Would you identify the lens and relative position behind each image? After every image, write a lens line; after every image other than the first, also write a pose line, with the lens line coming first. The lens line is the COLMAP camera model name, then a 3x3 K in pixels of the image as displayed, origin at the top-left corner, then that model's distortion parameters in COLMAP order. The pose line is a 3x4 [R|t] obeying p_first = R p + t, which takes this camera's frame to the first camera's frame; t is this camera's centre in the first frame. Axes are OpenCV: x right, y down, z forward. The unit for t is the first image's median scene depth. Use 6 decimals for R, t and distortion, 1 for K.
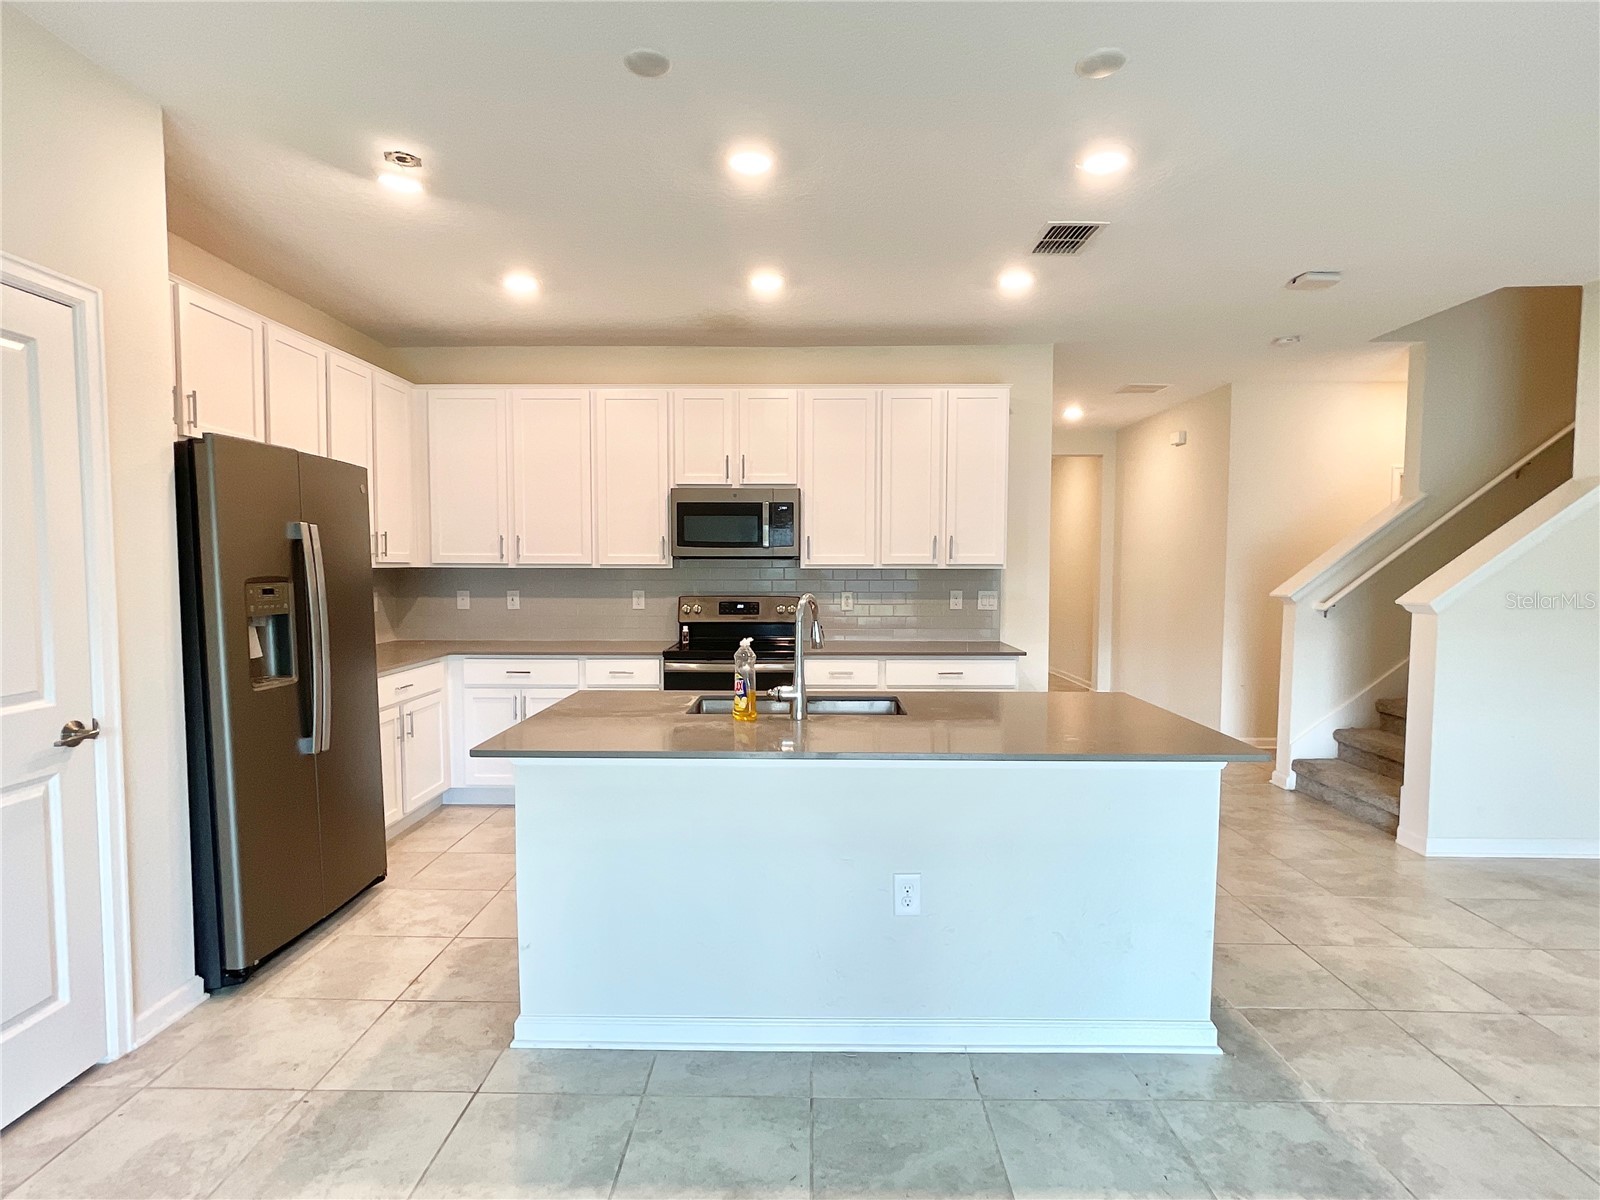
lens RADIAL K [[823.7, 0, 795.9], [0, 823.7, 603.5], [0, 0, 1]] dist [-0.004259, -0.000450]
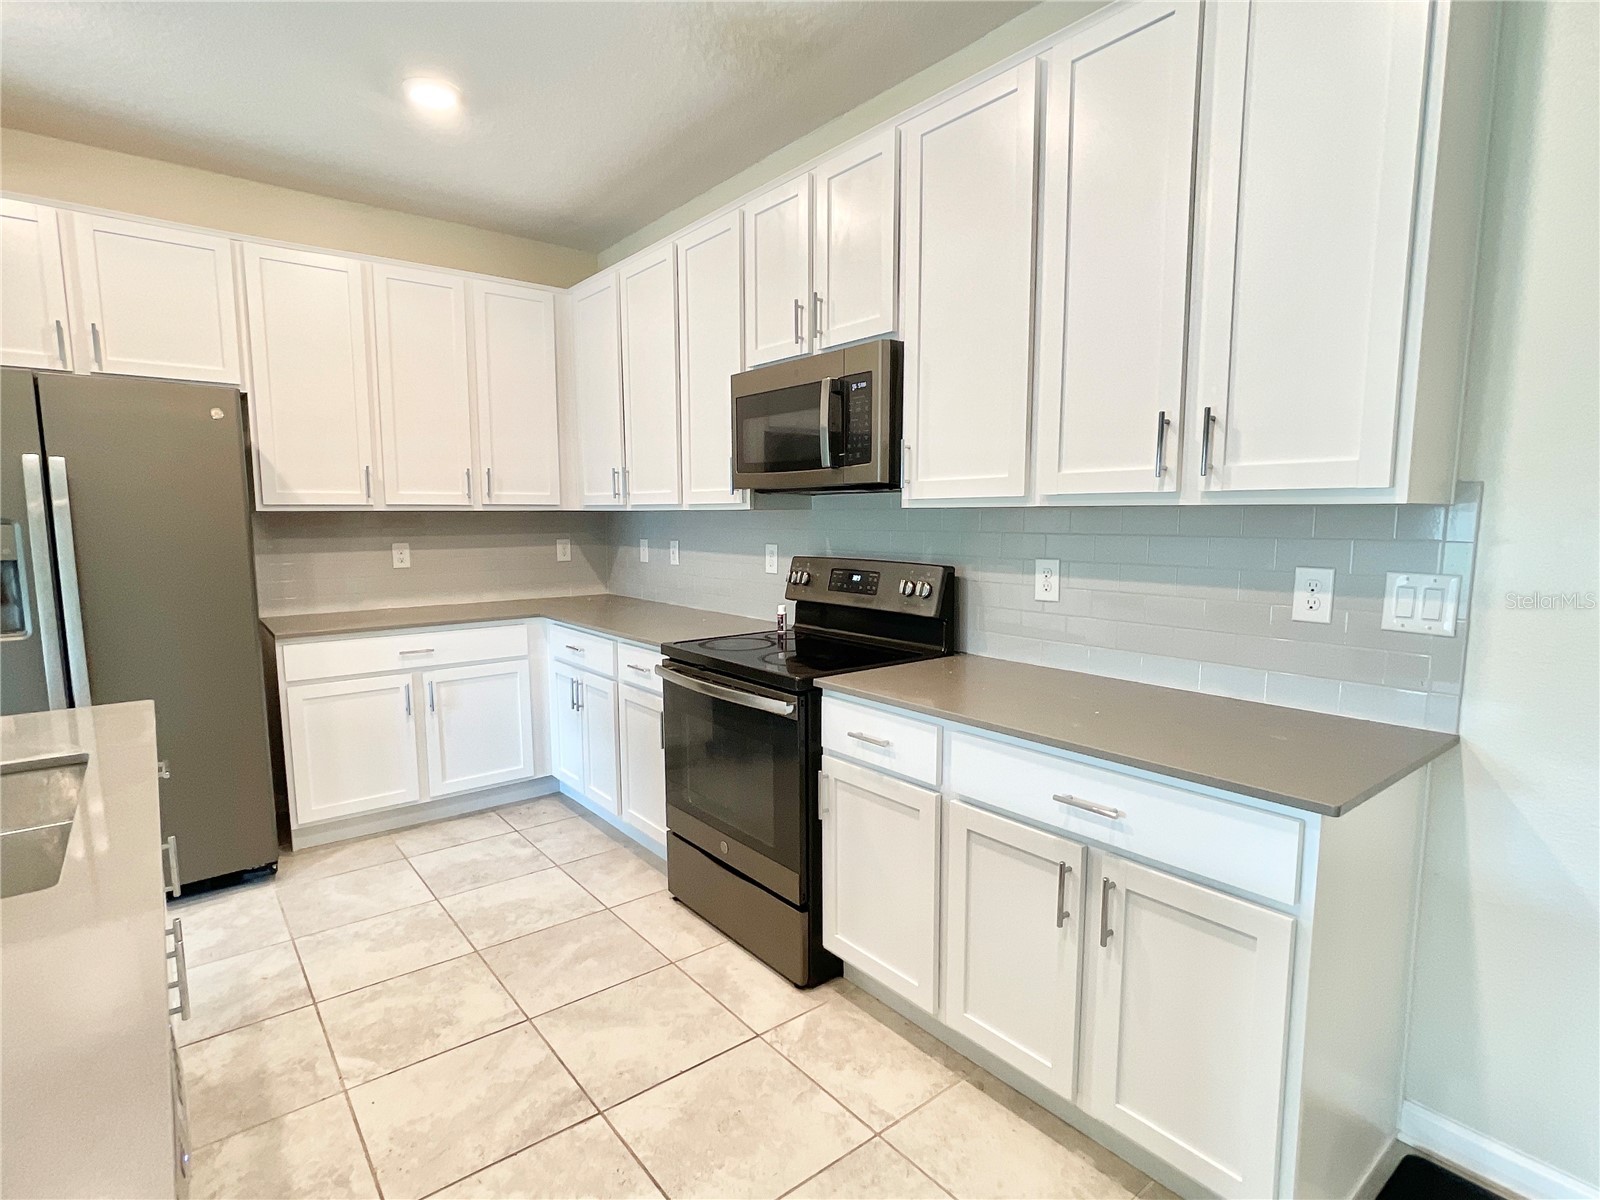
lens RADIAL K [[823.7, 0, 799.2], [0, 823.7, 610.6], [0, 0, 1]] dist [-0.004259, -0.000450]
pose [[0.625512, 0.087760, -0.775263, 0.340848], [-0.029188, 0.995590, 0.089151, -0.023113], [0.779669, -0.033137, 0.625315, 0.624596]]
